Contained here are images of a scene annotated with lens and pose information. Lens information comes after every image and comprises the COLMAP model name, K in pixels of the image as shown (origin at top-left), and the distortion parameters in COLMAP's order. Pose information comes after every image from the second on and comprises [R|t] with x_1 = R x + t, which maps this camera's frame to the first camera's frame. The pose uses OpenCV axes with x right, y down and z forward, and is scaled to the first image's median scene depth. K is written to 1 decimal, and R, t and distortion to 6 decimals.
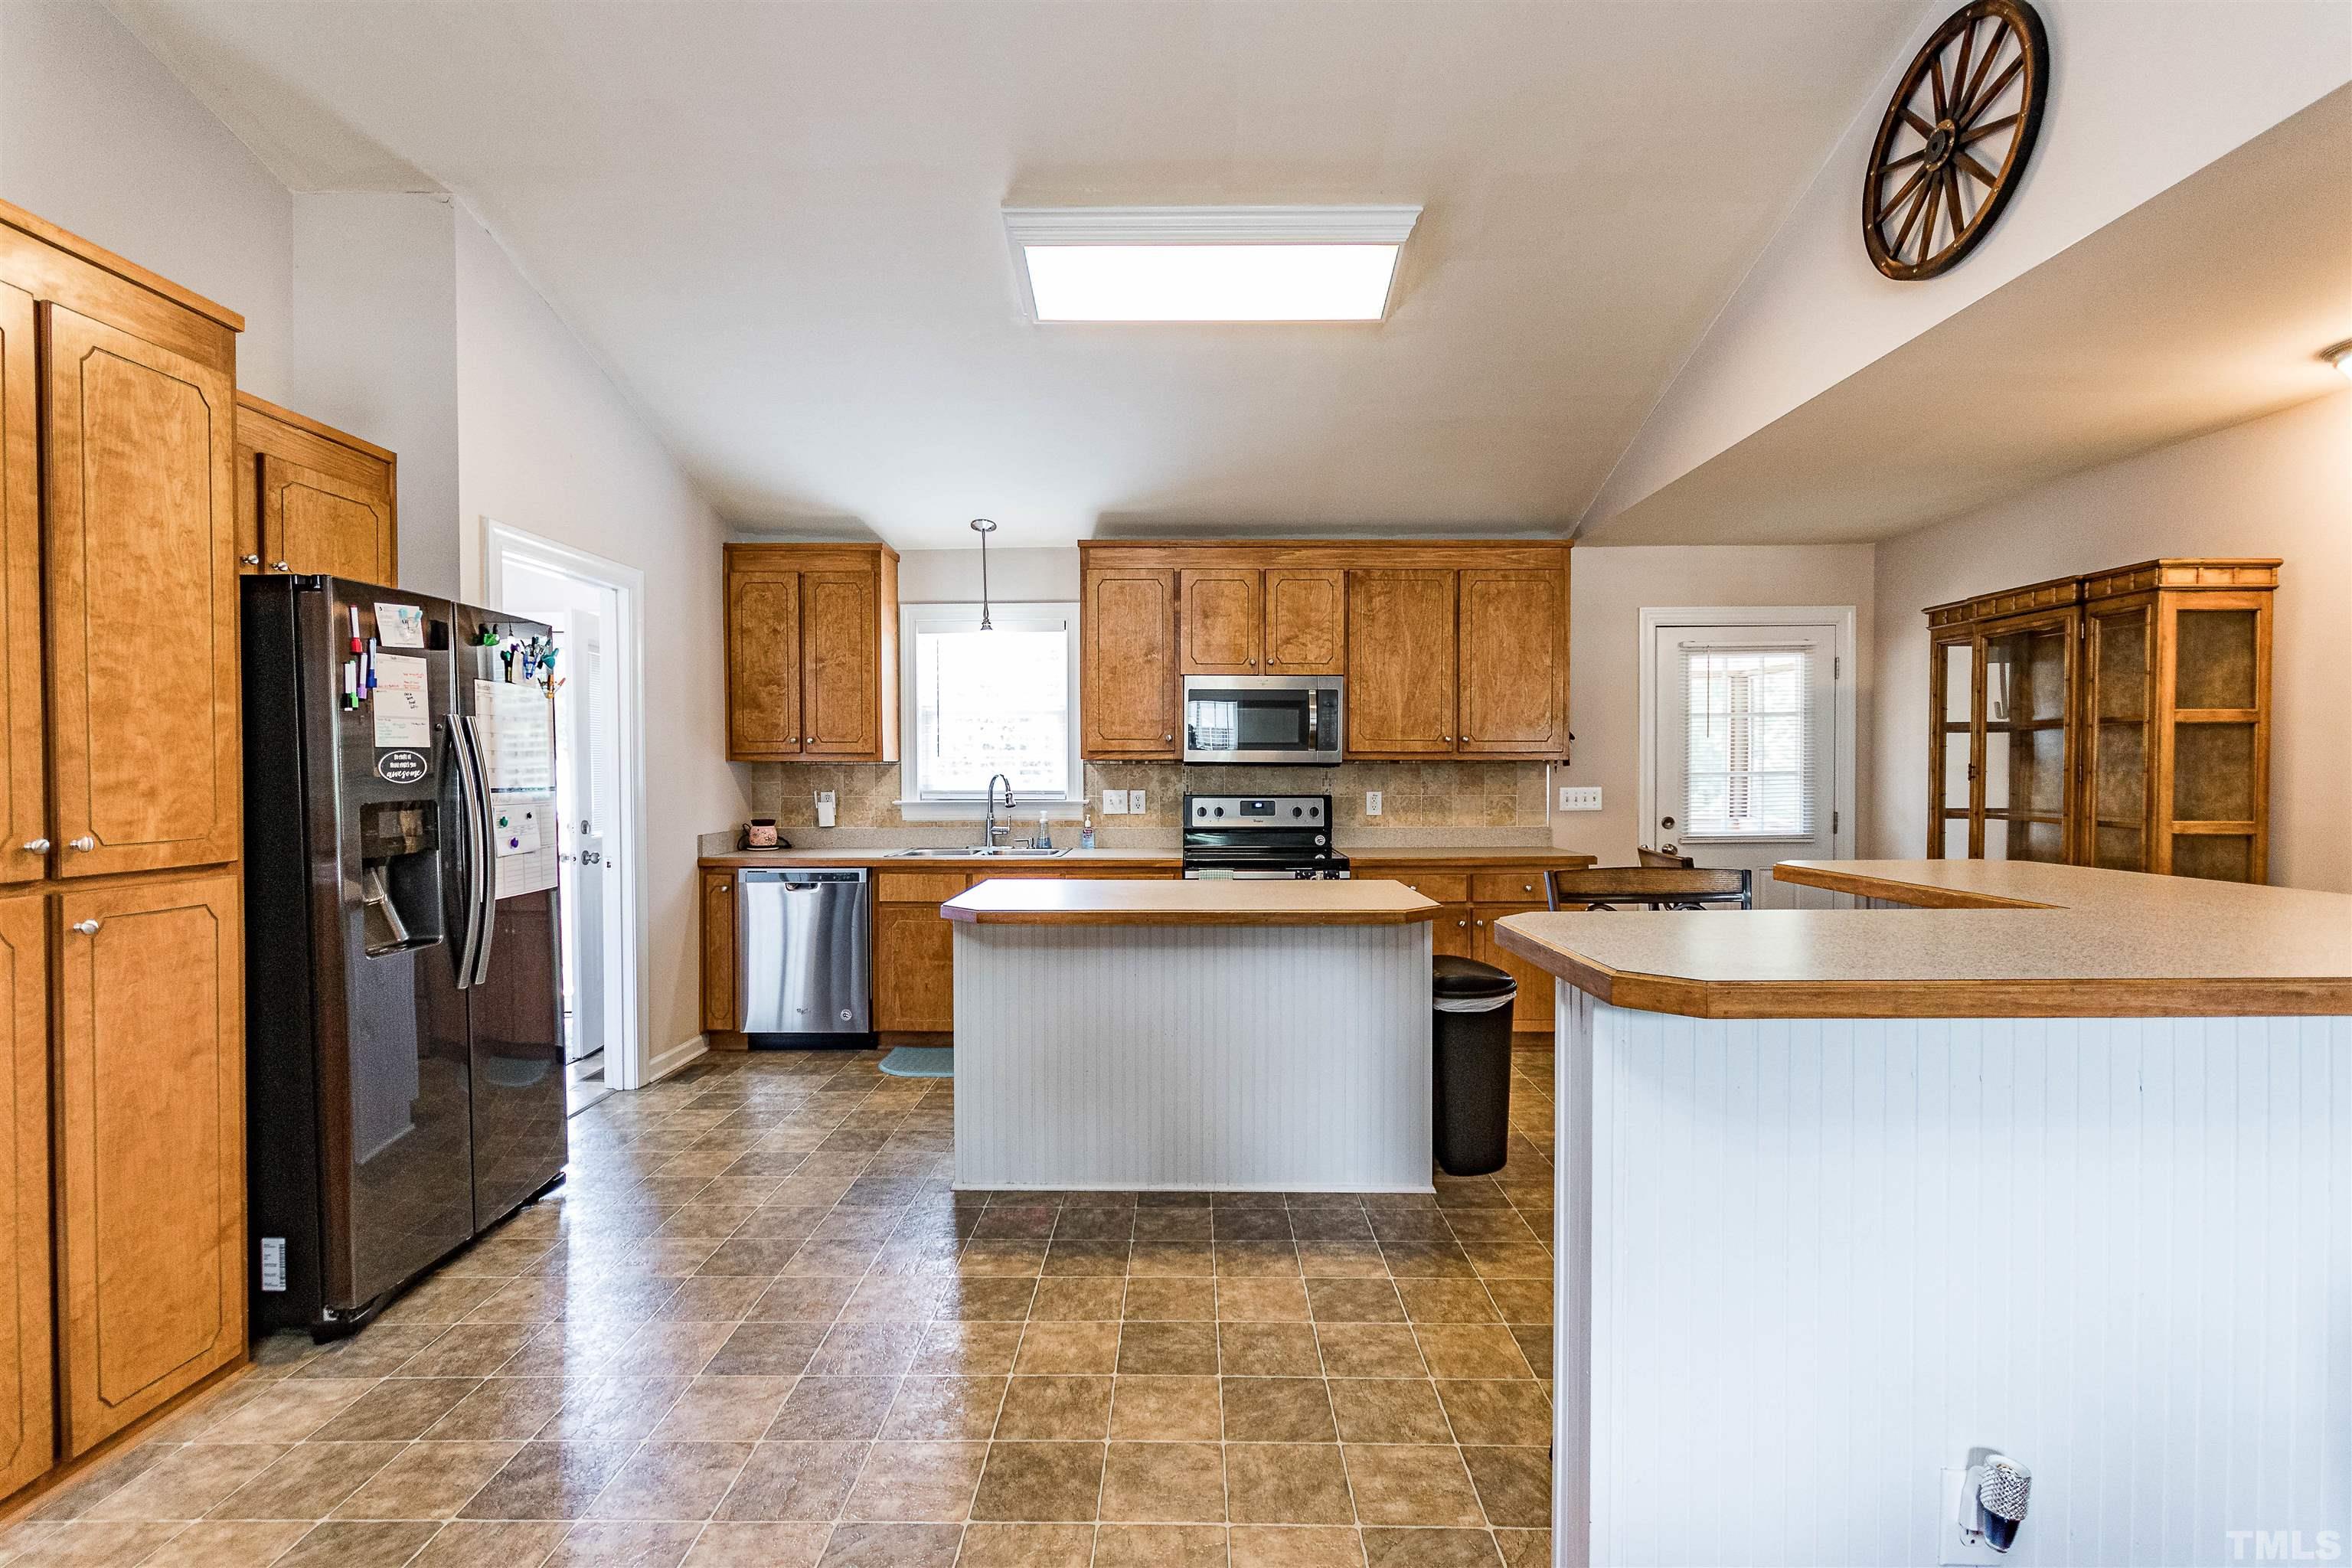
lens RADIAL K [[1088.3, 0, 1176.0], [0, 1088.3, 784.0], [0, 0, 1]] dist [-0.002708, -0.000552]
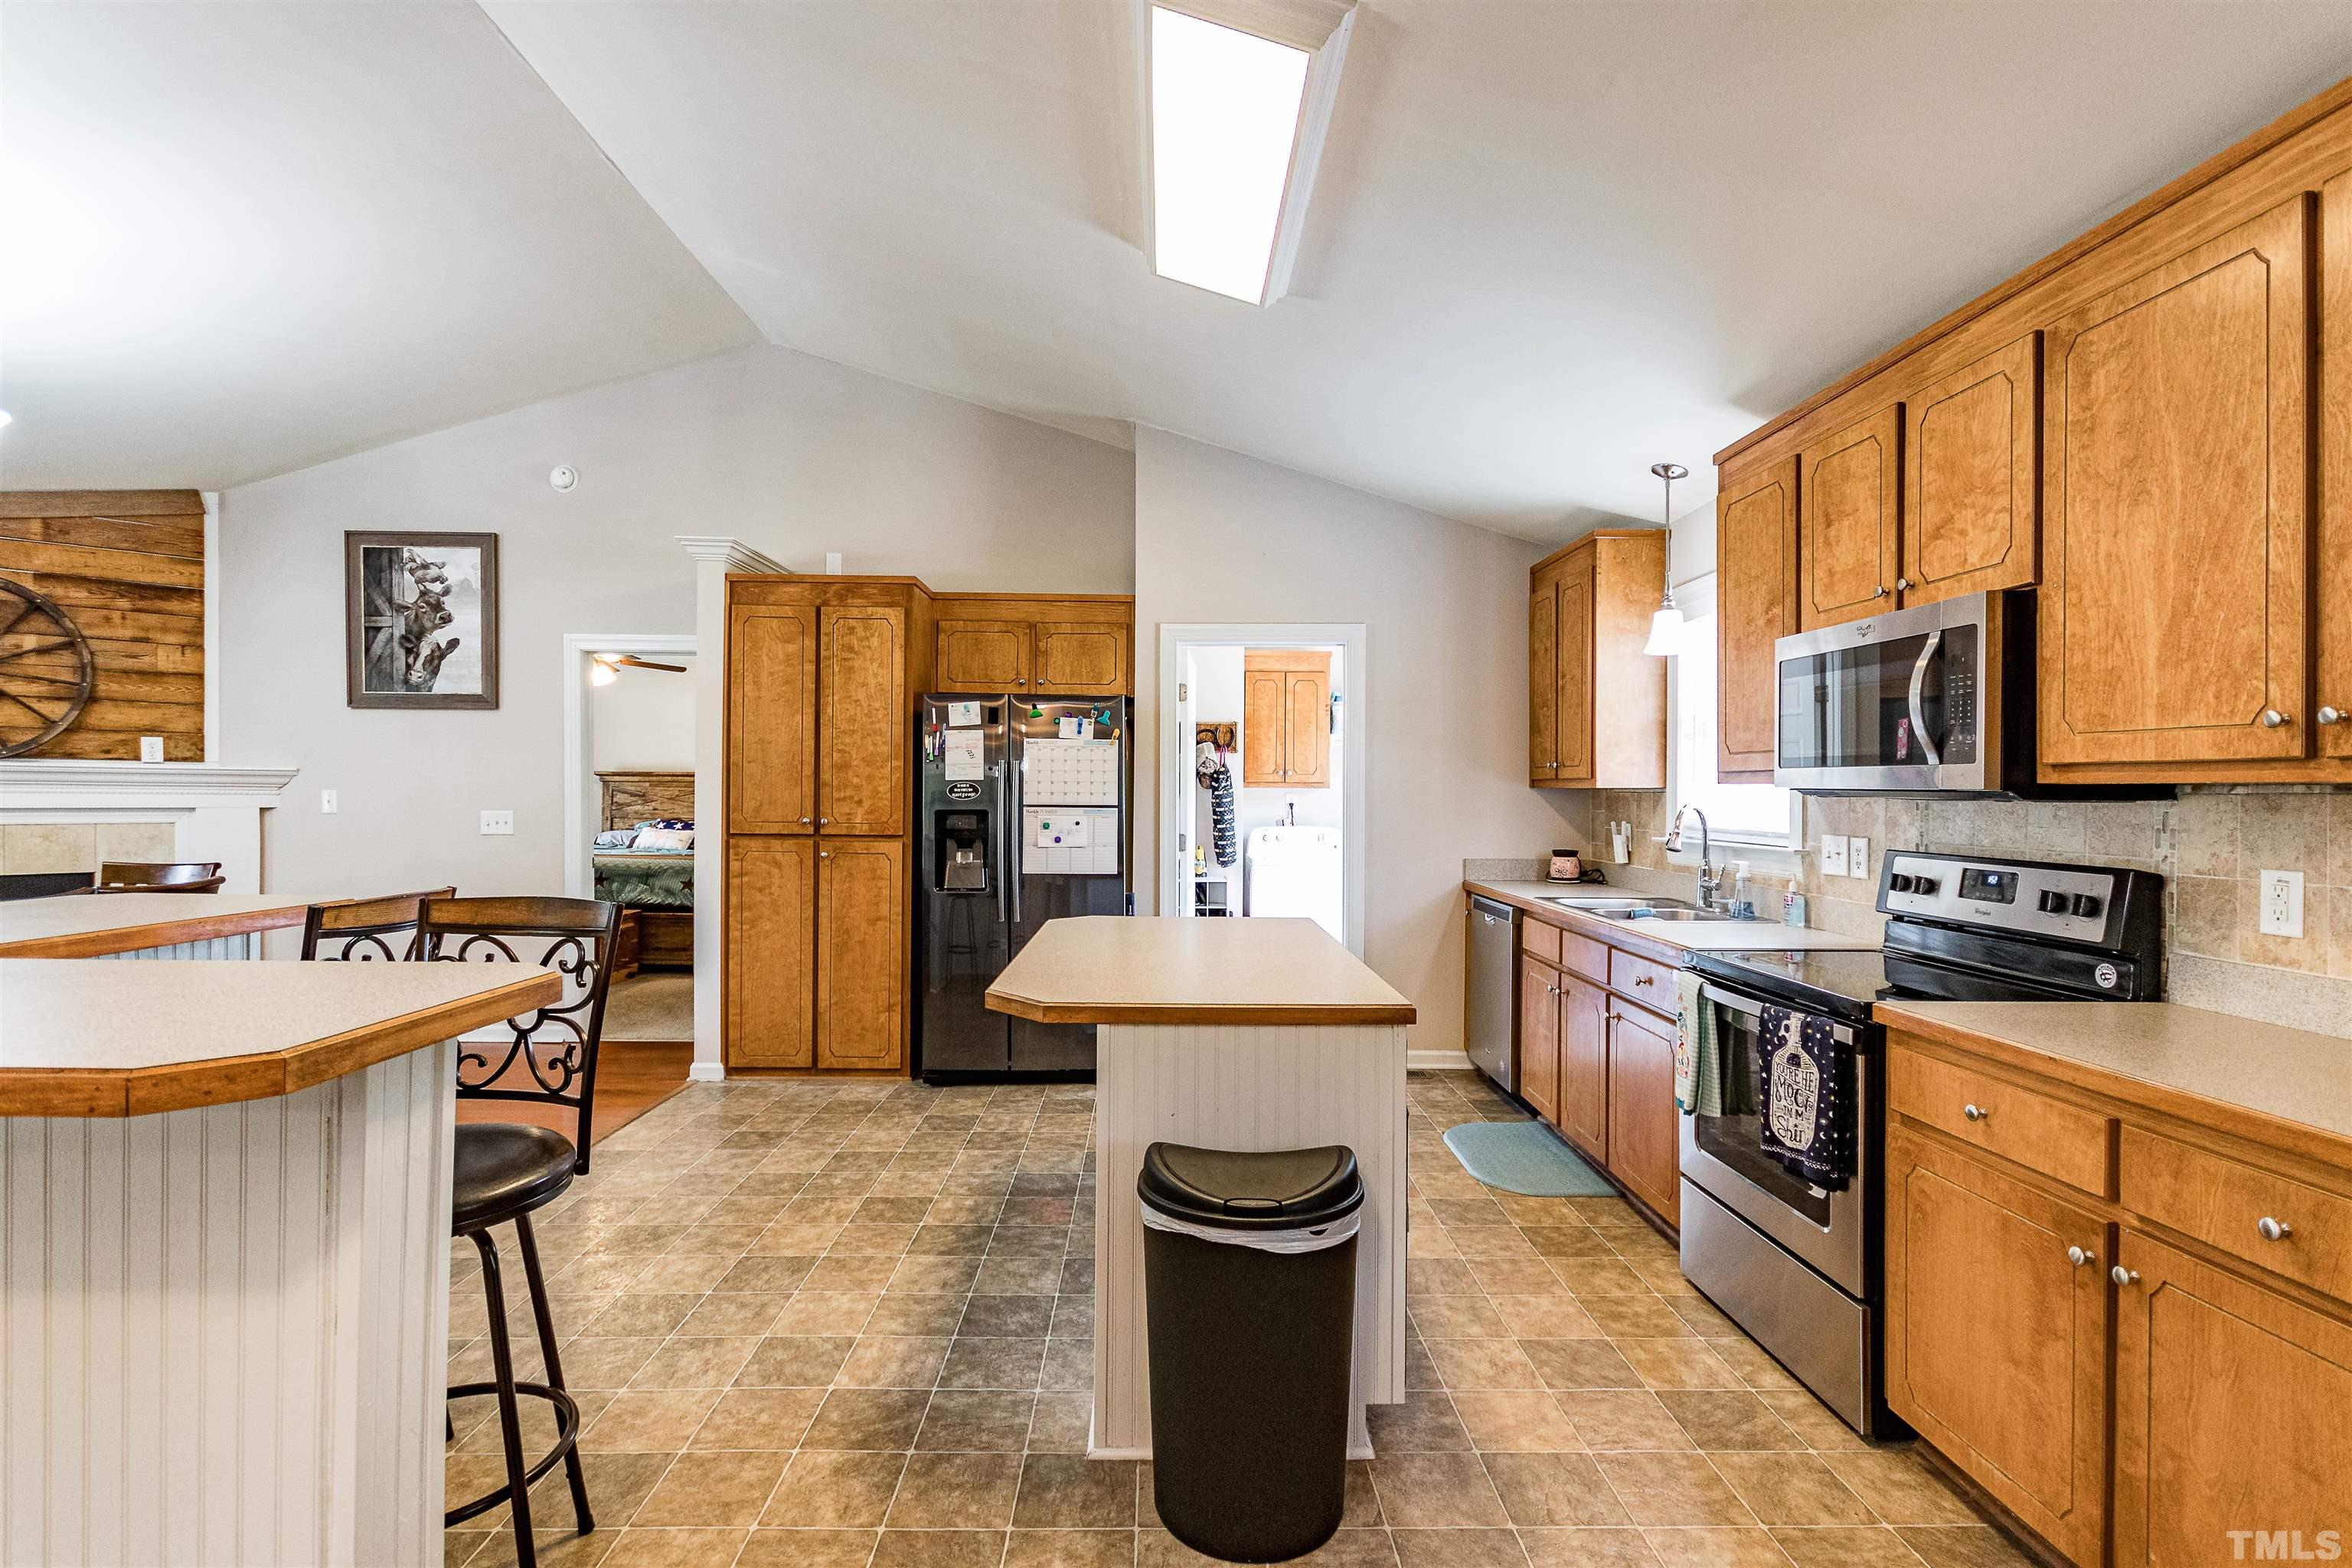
lens RADIAL K [[1085.6, 0, 1176.0], [0, 1085.6, 784.0], [0, 0, 1]] dist [0.005000, 0.000652]
pose [[0.026055, -0.004881, -0.999649, 1.036661], [-0.021373, 0.999757, -0.005438, -0.023098], [0.999432, 0.021507, 0.025945, 1.204941]]
